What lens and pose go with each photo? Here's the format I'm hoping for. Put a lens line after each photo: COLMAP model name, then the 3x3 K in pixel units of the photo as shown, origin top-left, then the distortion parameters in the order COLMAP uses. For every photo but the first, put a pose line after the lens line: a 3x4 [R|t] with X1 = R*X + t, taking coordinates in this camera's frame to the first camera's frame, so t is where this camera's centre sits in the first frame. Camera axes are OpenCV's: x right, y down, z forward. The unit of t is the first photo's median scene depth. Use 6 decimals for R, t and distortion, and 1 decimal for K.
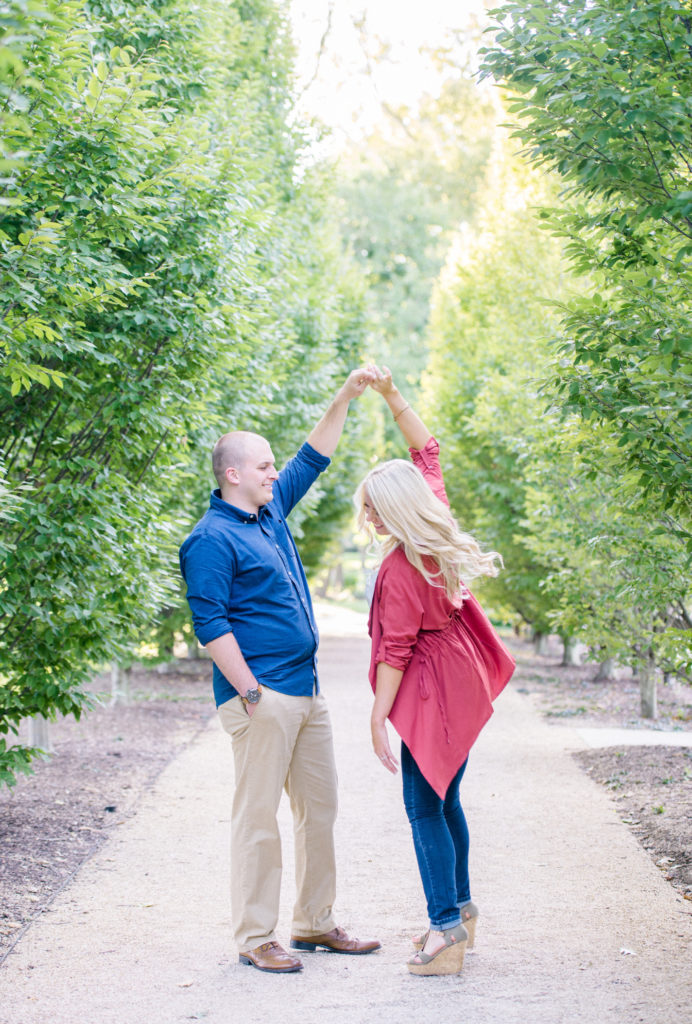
lens RADIAL K [[2301.7, 0, 346.0], [0, 2301.7, 512.0], [0, 0, 1]] dist [0.008251, -0.075113]
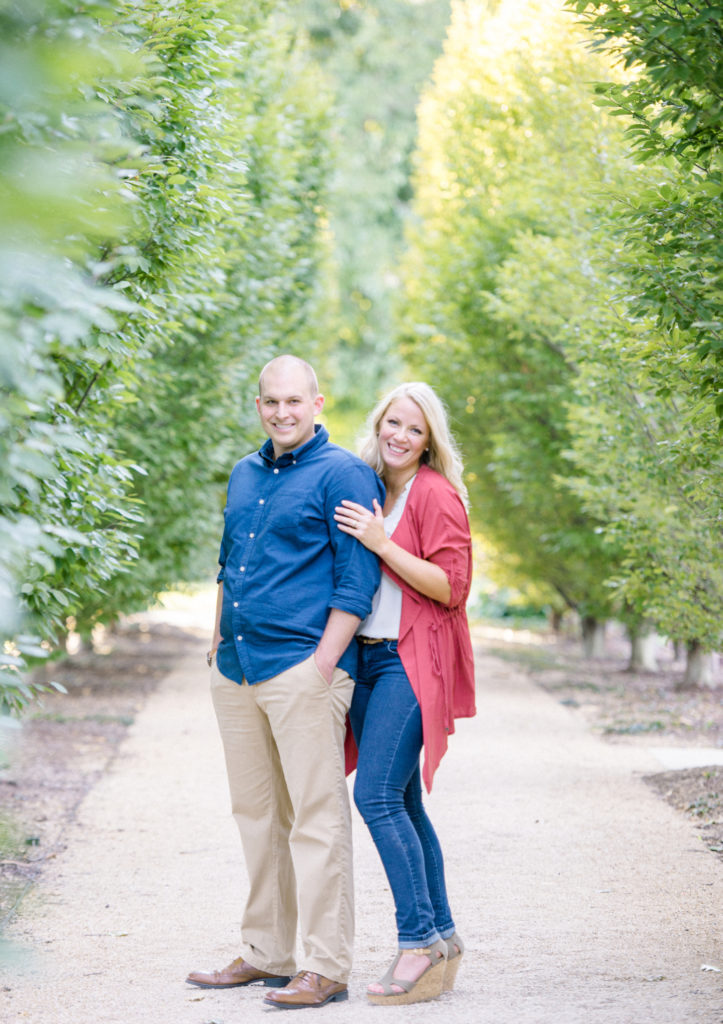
lens RADIAL K [[4173.5, 0, 362.0], [0, 4173.5, 476.3], [0, 0, 1]] dist [1.023091, -0.330487]
pose [[0.999494, -0.009698, 0.030286, -0.033771], [0.009369, 0.999896, 0.010970, -0.004680], [-0.030389, -0.010680, 0.999481, -0.370614]]
